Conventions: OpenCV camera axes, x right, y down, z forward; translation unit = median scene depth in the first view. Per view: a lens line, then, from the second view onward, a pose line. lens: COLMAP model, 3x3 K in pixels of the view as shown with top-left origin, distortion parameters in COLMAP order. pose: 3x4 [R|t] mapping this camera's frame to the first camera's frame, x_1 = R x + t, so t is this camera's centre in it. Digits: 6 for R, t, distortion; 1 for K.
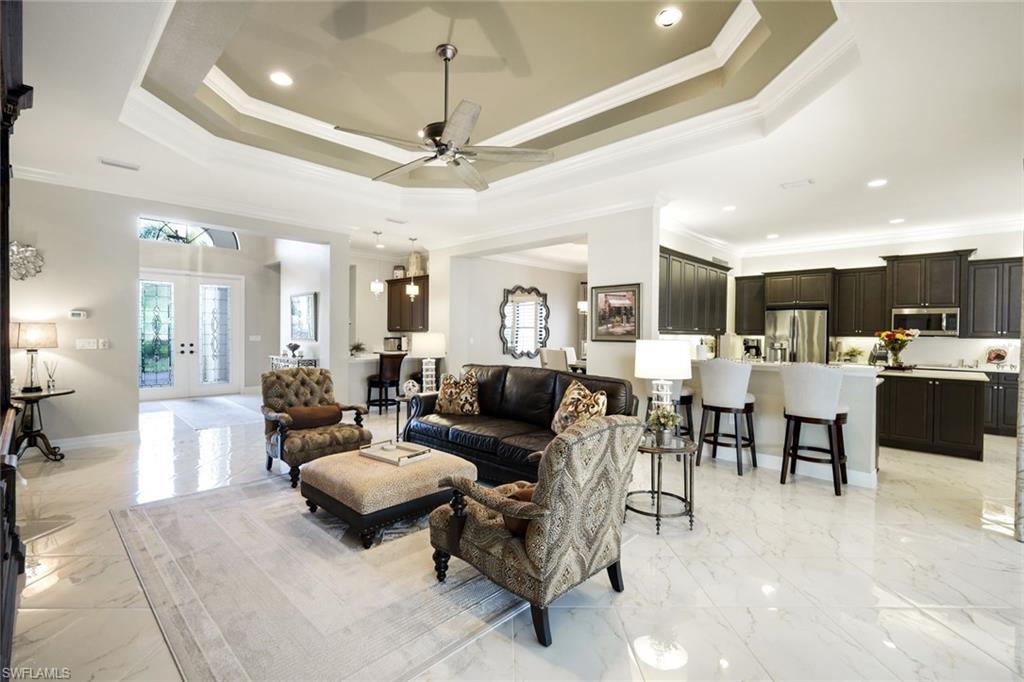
lens RADIAL K [[439.0, 0, 511.3], [0, 439.0, 332.6], [0, 0, 1]] dist [0.000067, 0.000219]
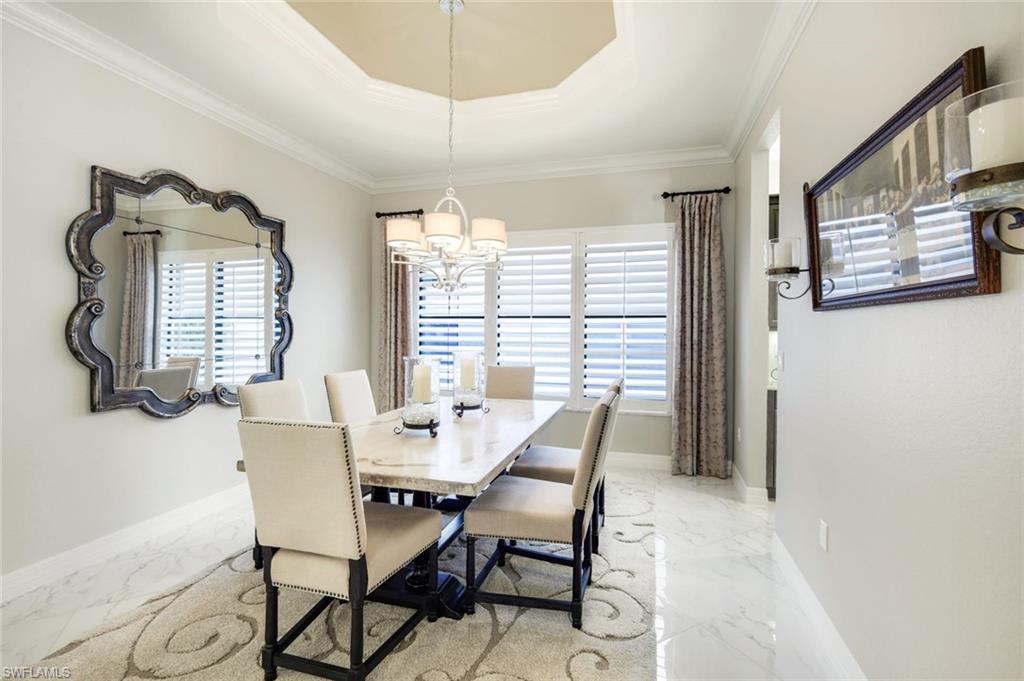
lens RADIAL K [[439.0, 0, 511.3], [0, 439.0, 332.1], [0, 0, 1]] dist [0.000067, 0.000219]
pose [[0.881468, -0.009561, 0.472146, 0.076963], [0.013831, 0.999889, -0.005574, 0.005656], [-0.472041, 0.011444, 0.881503, 0.620894]]
